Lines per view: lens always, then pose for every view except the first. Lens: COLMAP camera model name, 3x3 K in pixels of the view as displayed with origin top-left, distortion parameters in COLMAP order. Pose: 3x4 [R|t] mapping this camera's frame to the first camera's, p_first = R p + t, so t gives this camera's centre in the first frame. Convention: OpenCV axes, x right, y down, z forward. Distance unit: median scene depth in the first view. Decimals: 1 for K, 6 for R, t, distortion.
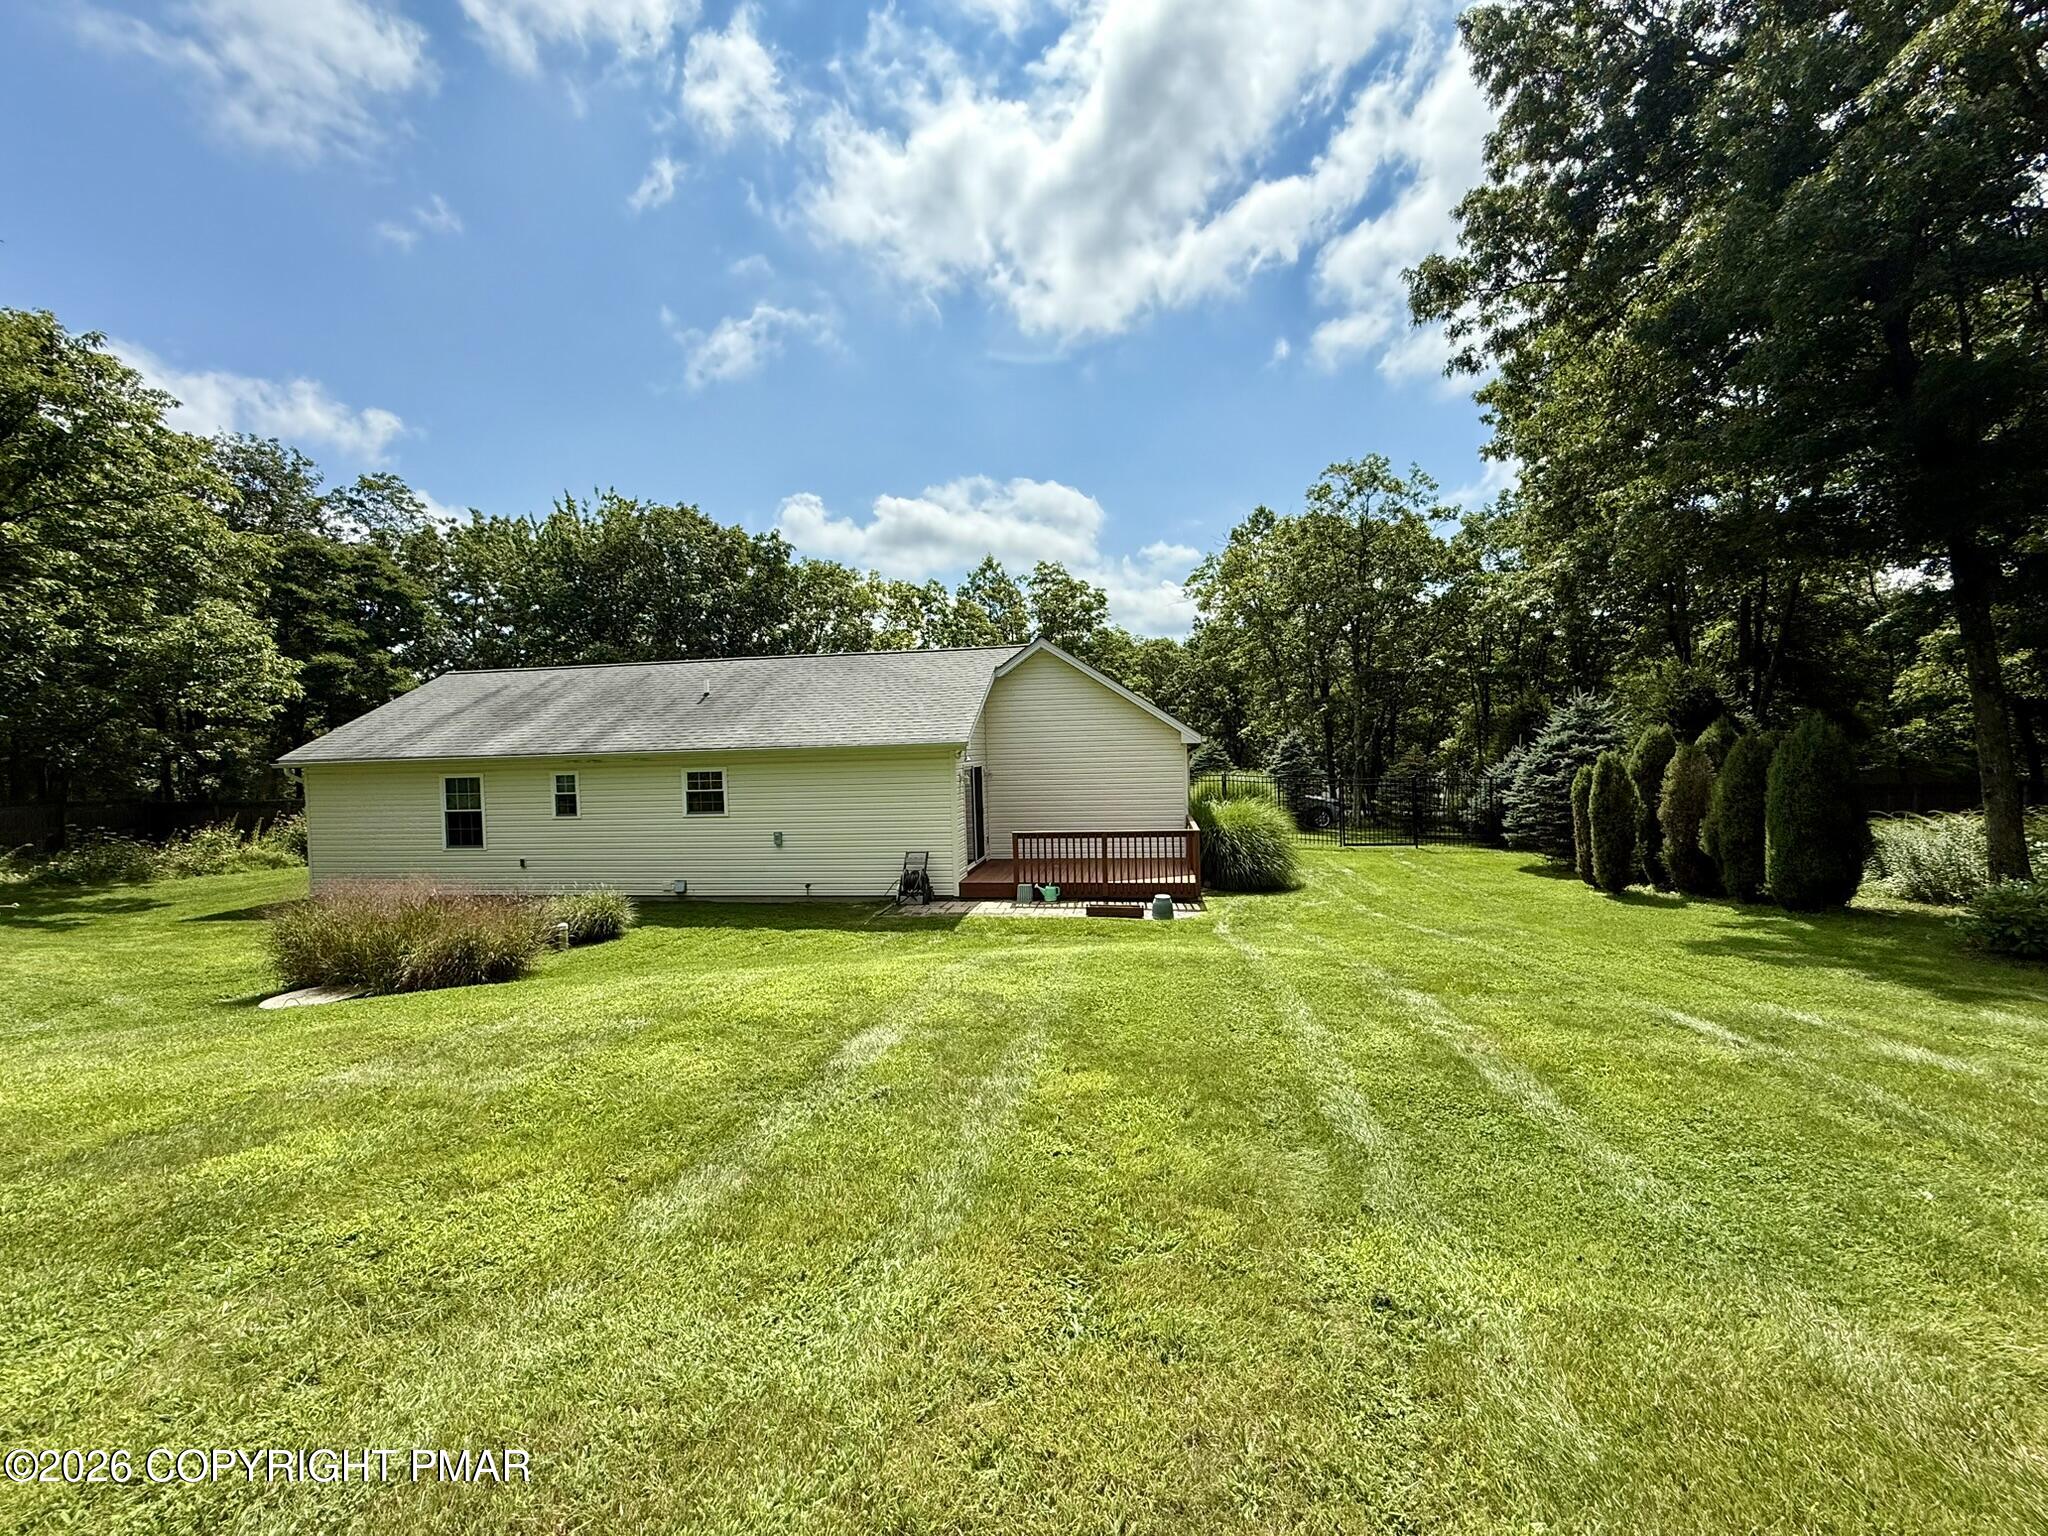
lens RADIAL K [[821.4, 0, 1026.0], [0, 821.4, 766.5], [0, 0, 1]] dist [0.001876, 0.000449]
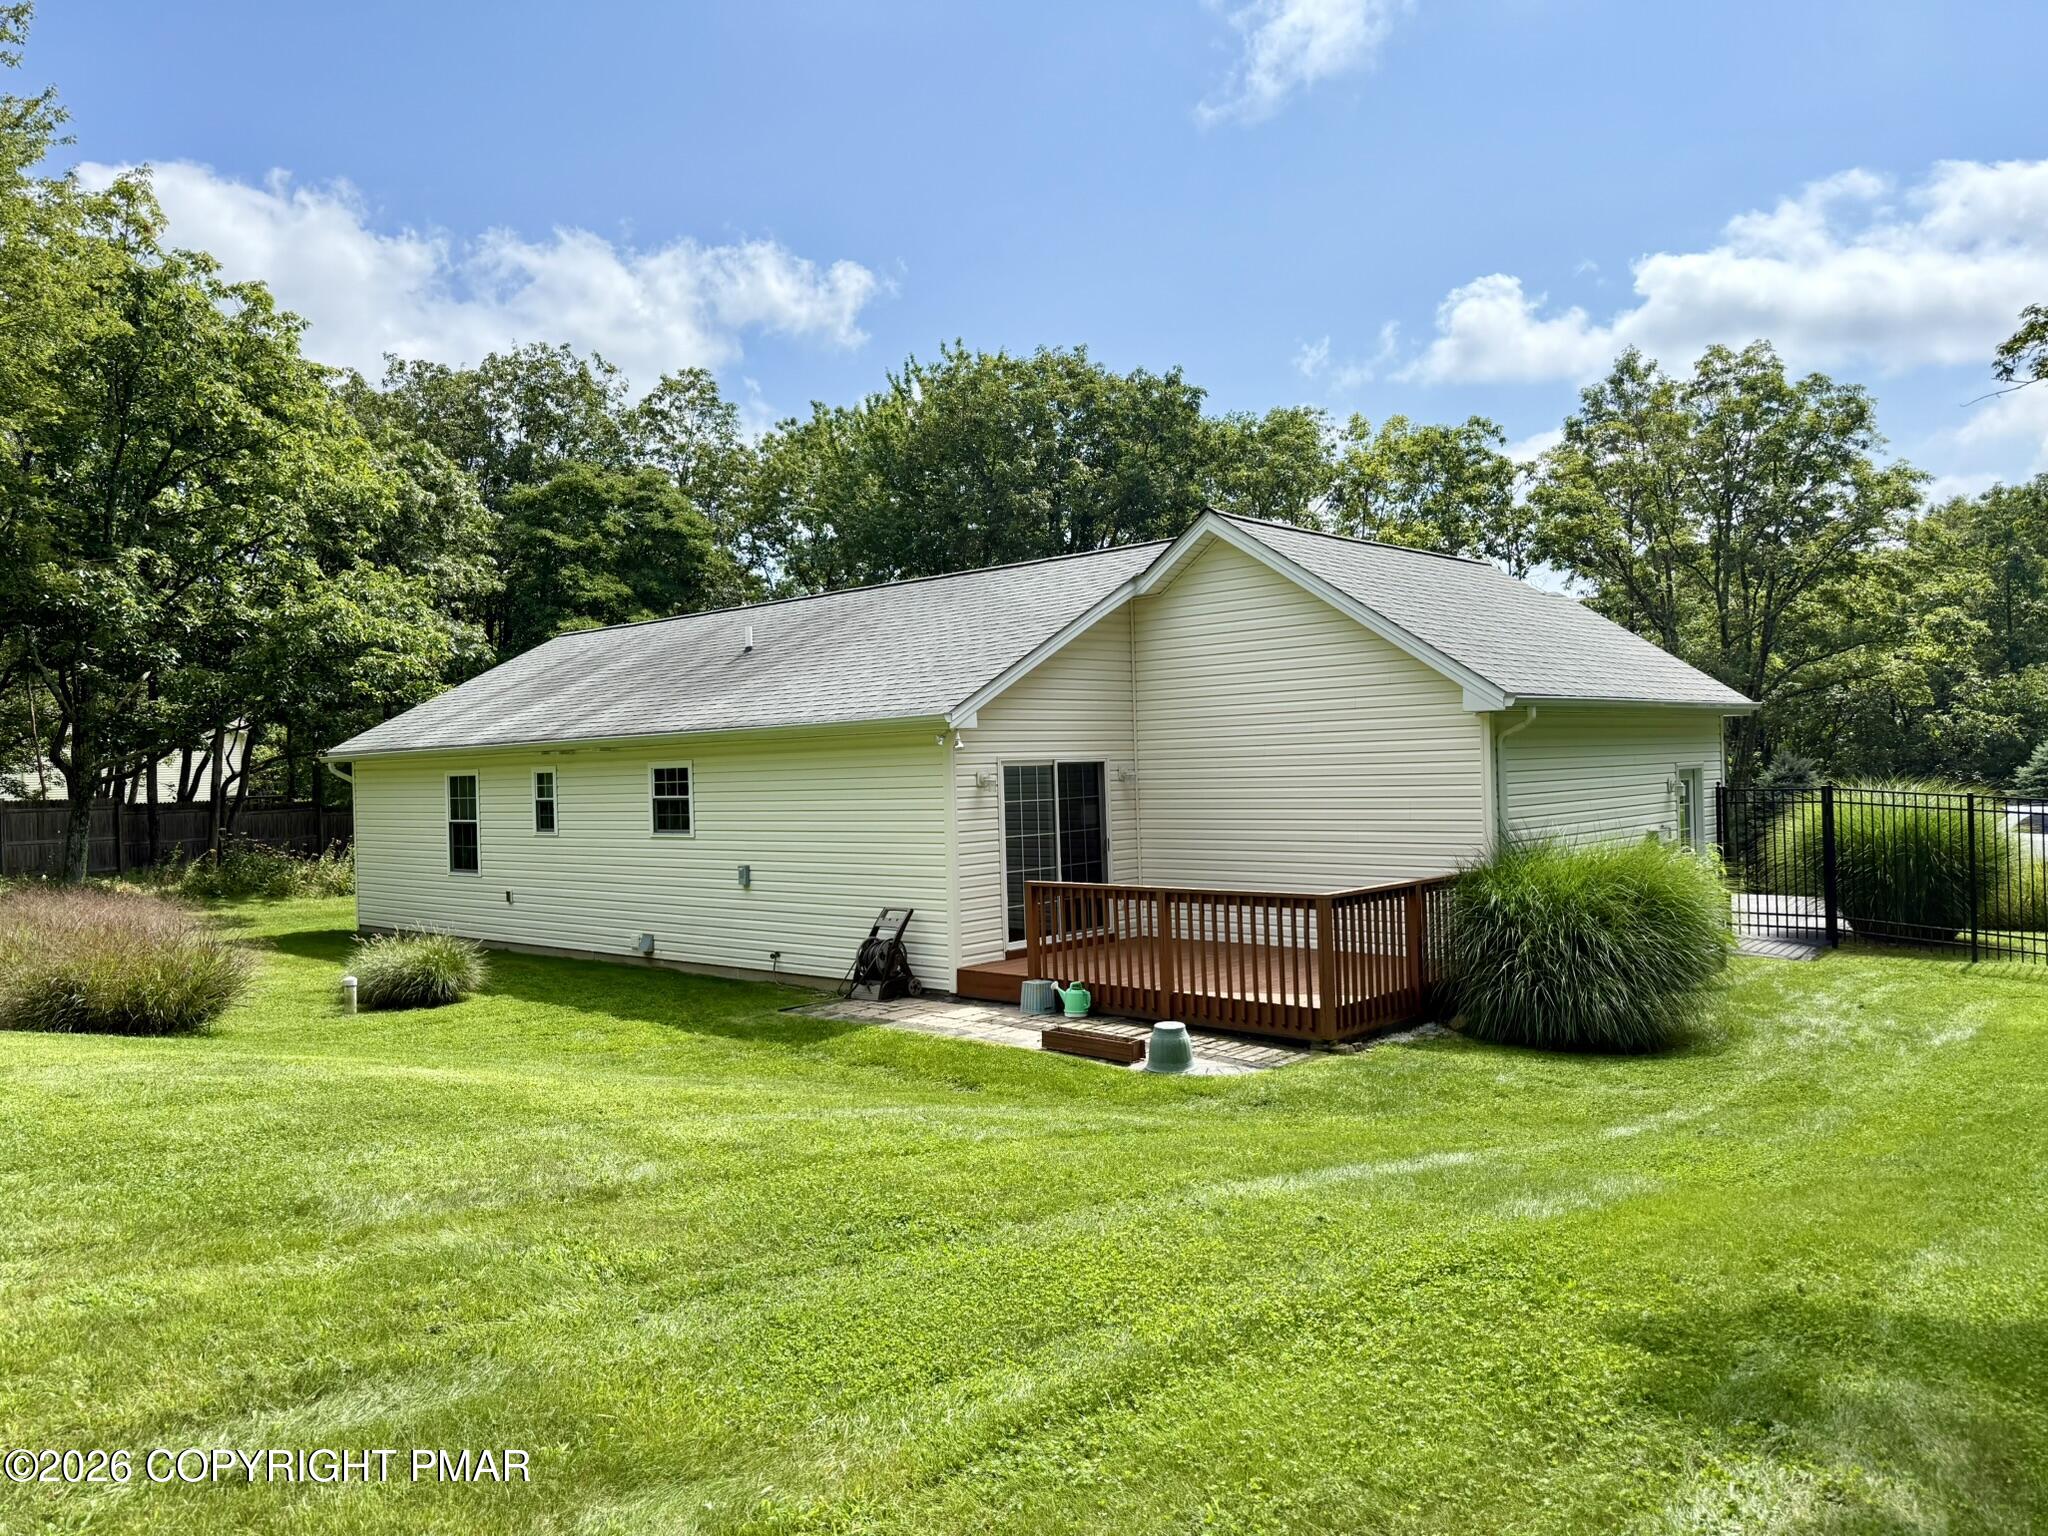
lens RADIAL K [[1463.9, 0, 1025.5], [0, 1463.9, 757.8], [0, 0, 1]] dist [0.073728, -0.002553]
pose [[0.830870, 0.000267, -0.556467, 0.433258], [-0.009100, 0.999873, -0.013108, 0.009875], [0.556392, 0.015955, 0.830767, 0.171461]]
